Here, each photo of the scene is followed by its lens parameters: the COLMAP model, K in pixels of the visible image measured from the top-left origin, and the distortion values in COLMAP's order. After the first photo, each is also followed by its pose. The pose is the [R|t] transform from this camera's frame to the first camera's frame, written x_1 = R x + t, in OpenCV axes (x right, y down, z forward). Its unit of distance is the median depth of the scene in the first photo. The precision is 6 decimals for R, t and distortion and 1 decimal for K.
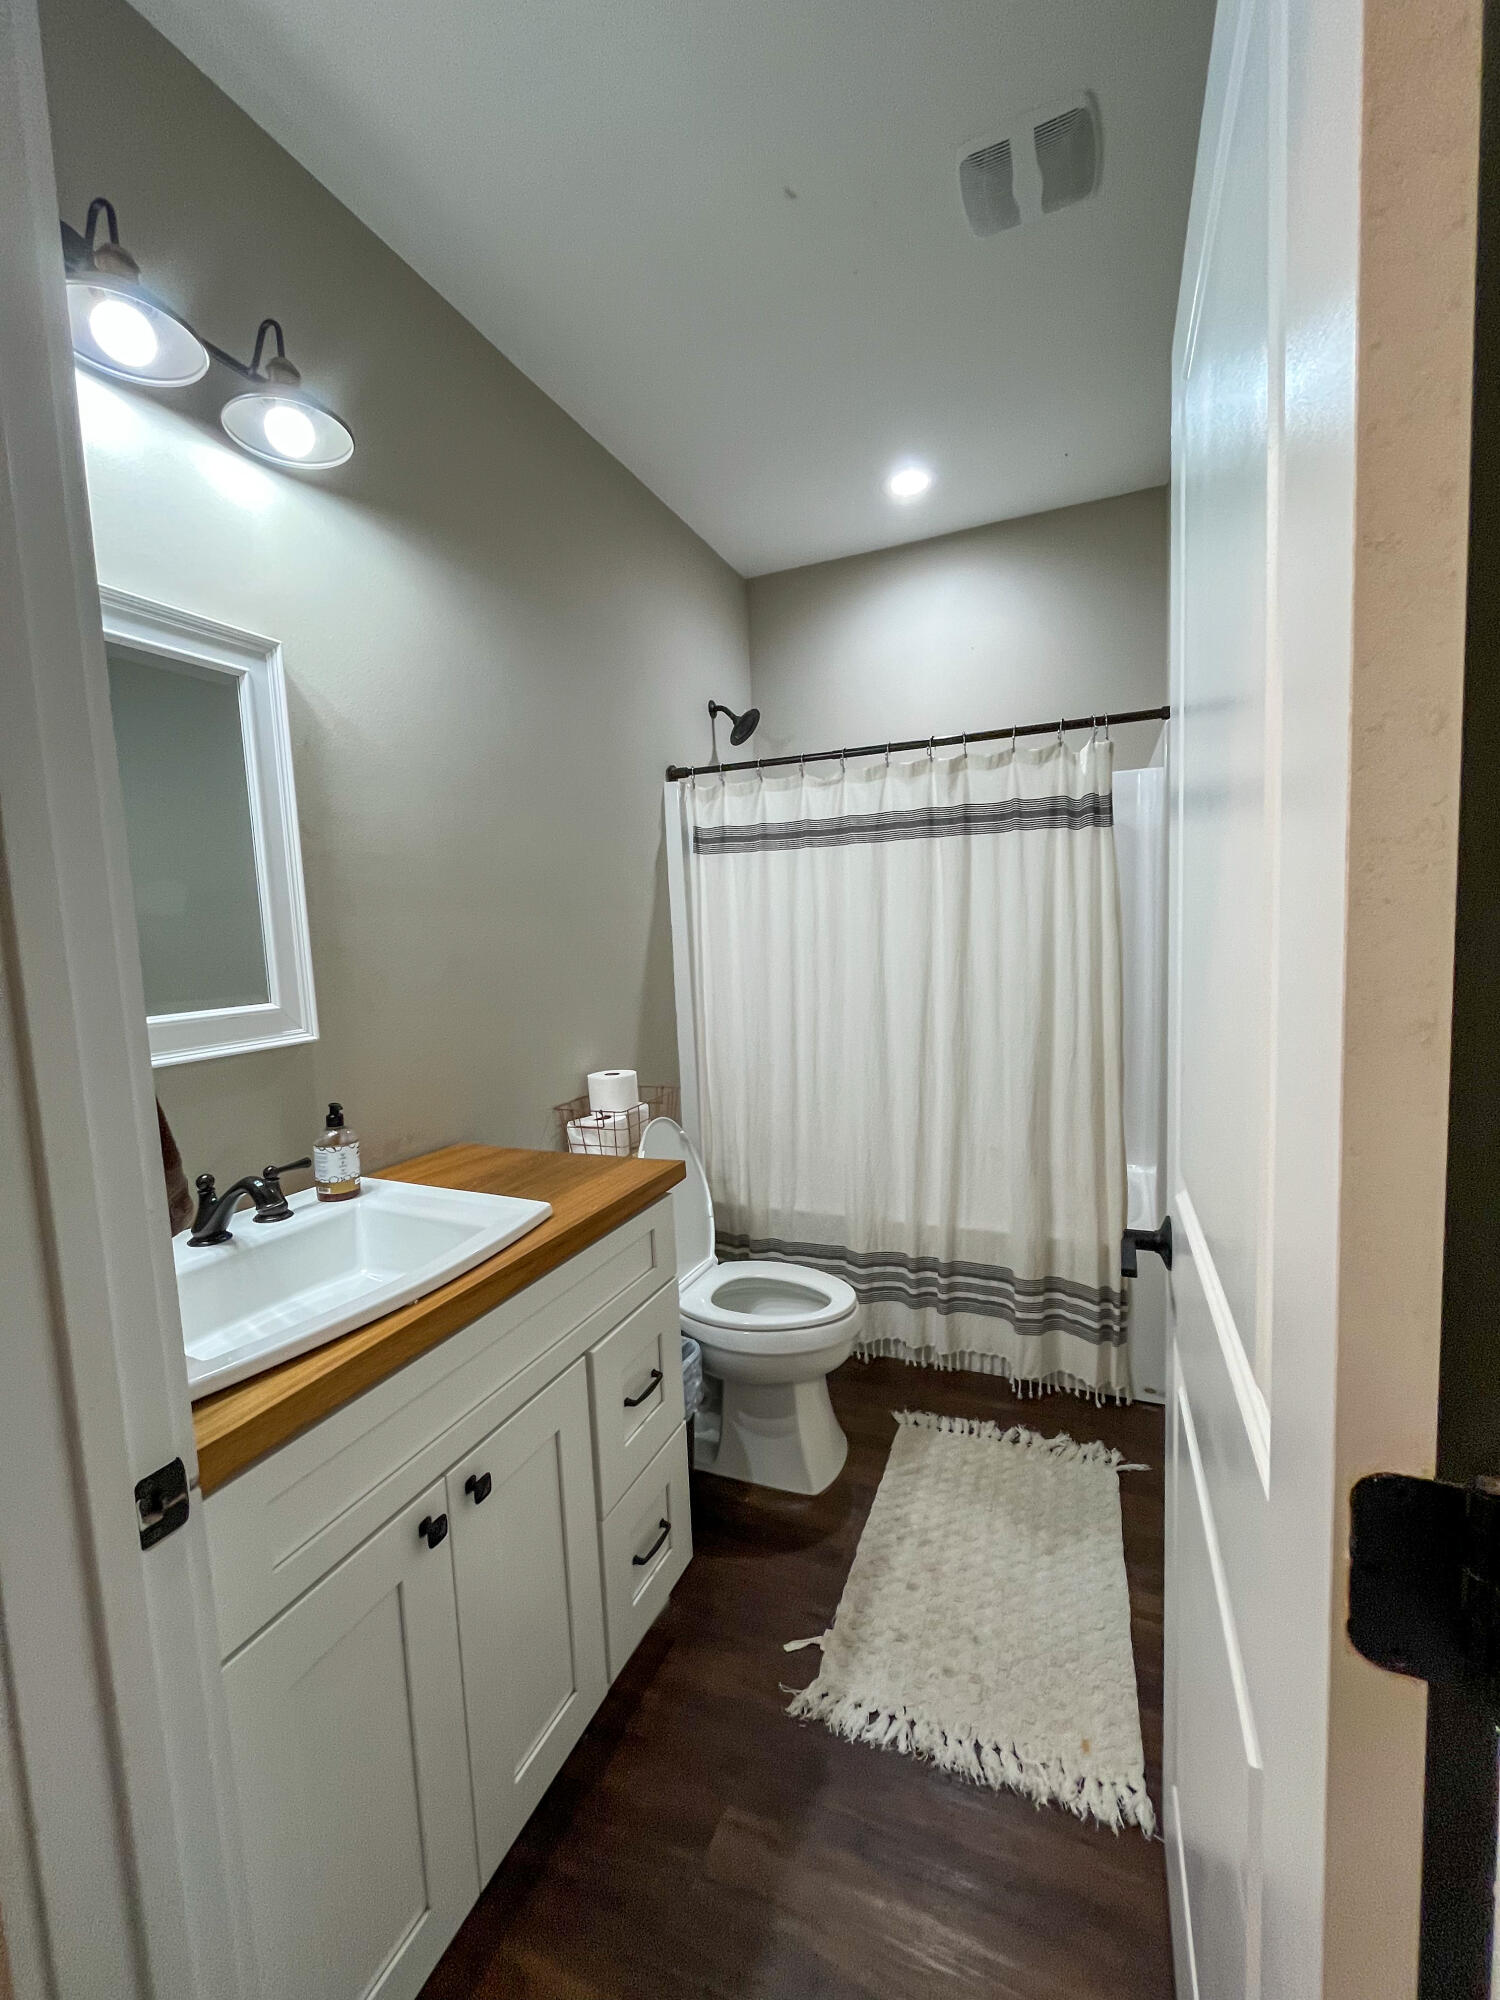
lens RADIAL K [[804.5, 0, 746.5], [0, 804.5, 1001.9], [0, 0, 1]] dist [-0.000907, -0.000411]
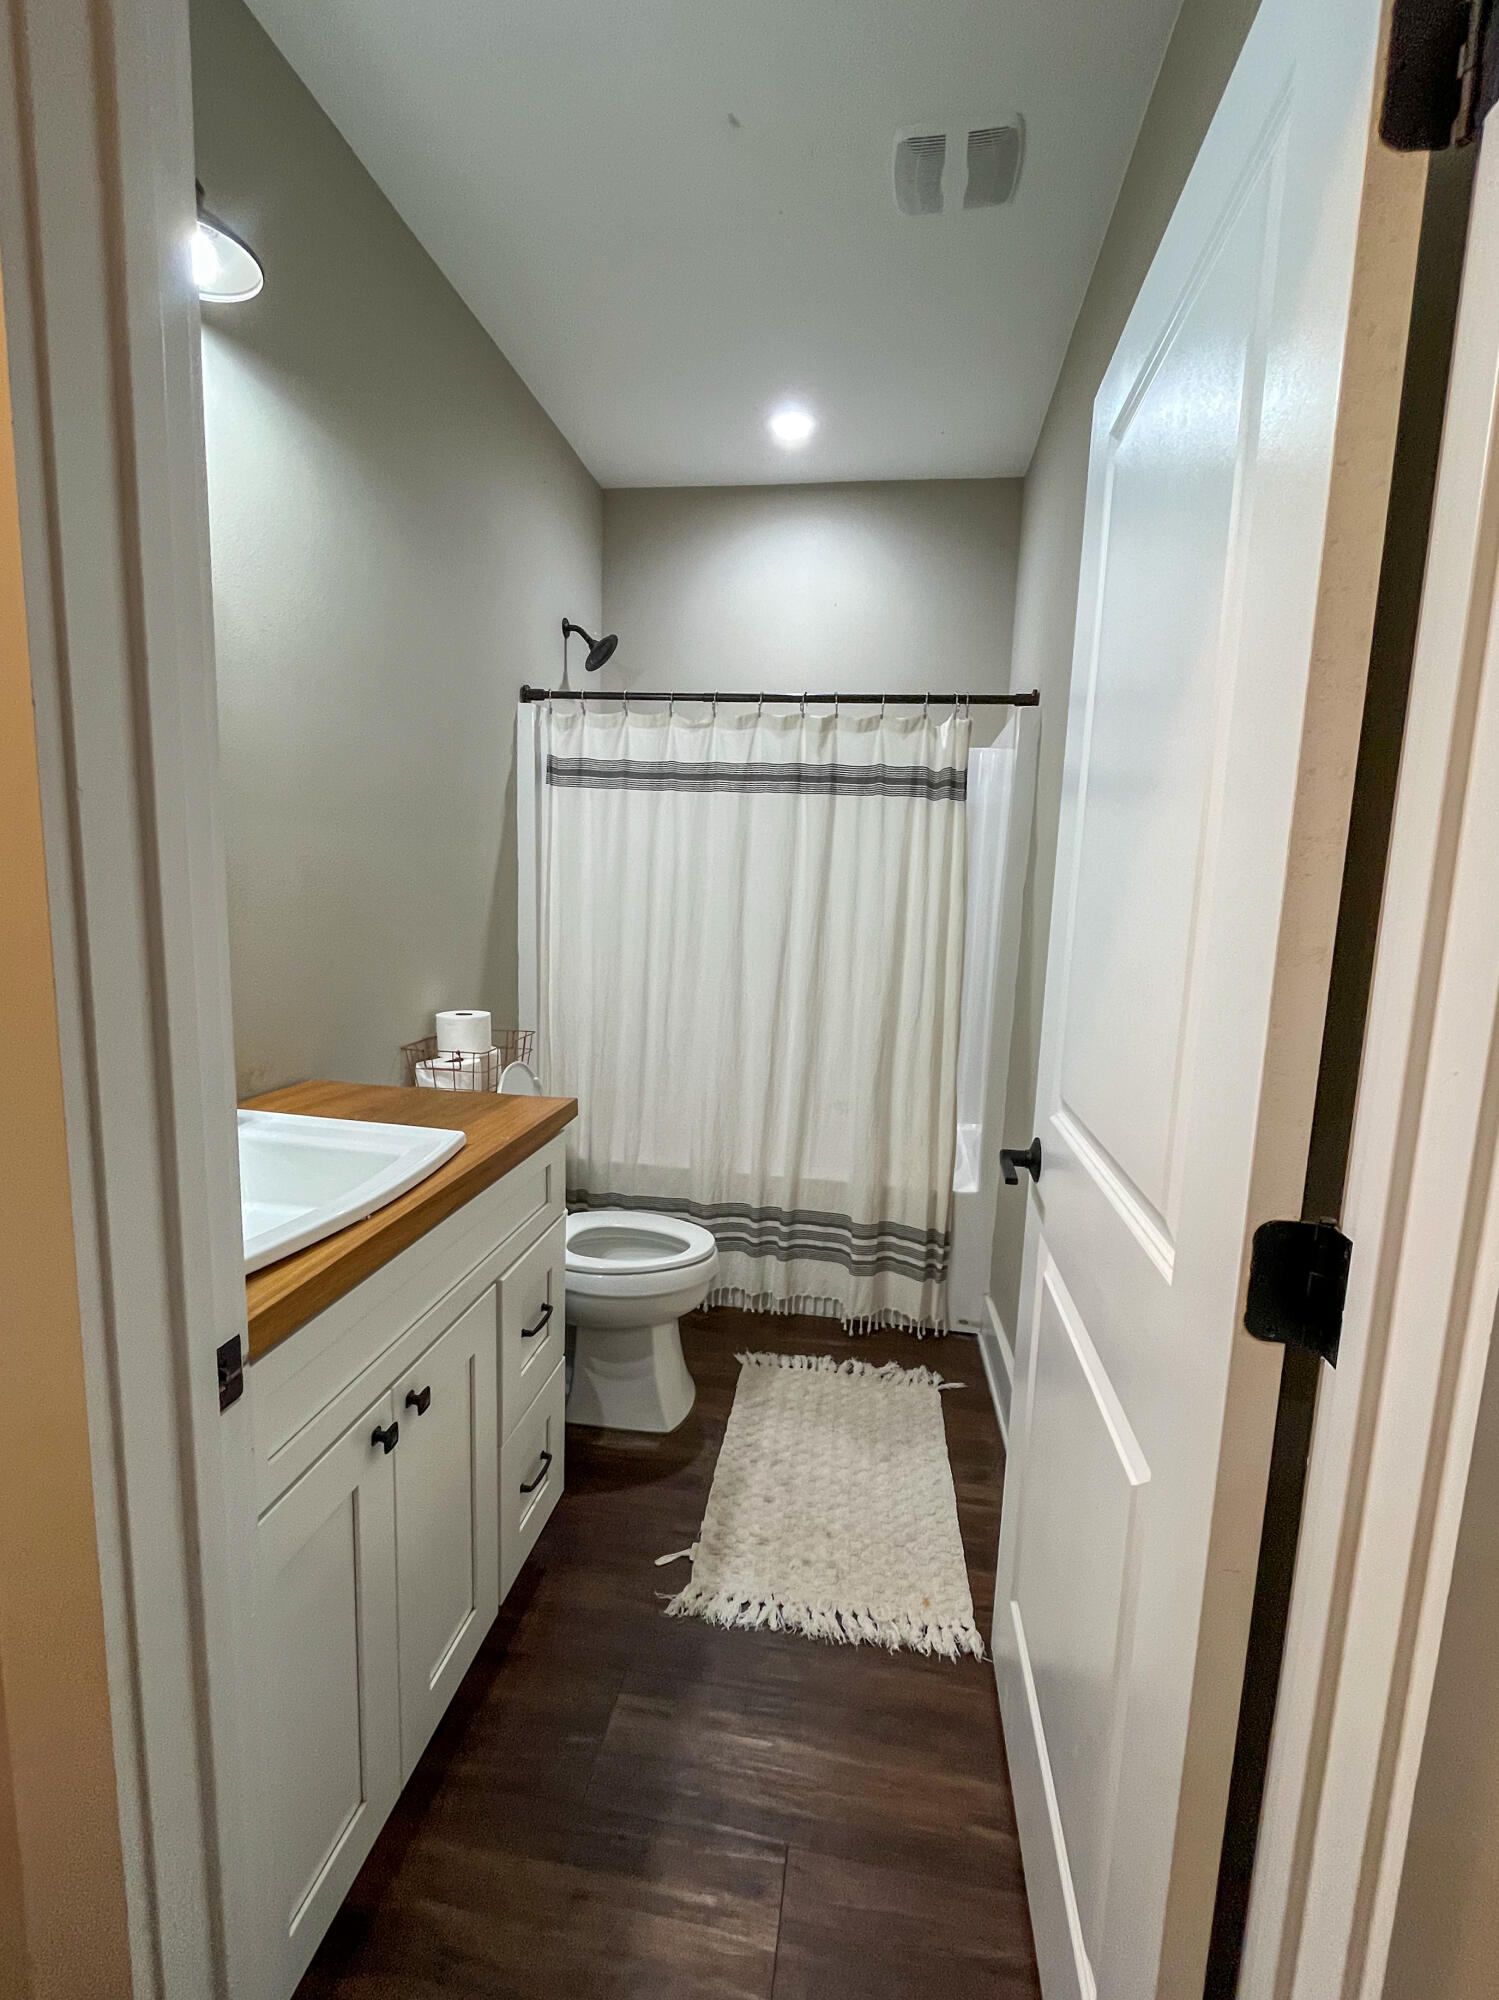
lens RADIAL K [[880.3, 0, 749.5], [0, 880.3, 1000.0], [0, 0, 1]] dist [-0.000744, 0.000067]
pose [[0.966429, 0.043410, 0.253239, -0.104939], [-0.054518, 0.997827, 0.037006, 0.017181], [-0.251083, -0.049570, 0.966696, -0.066704]]
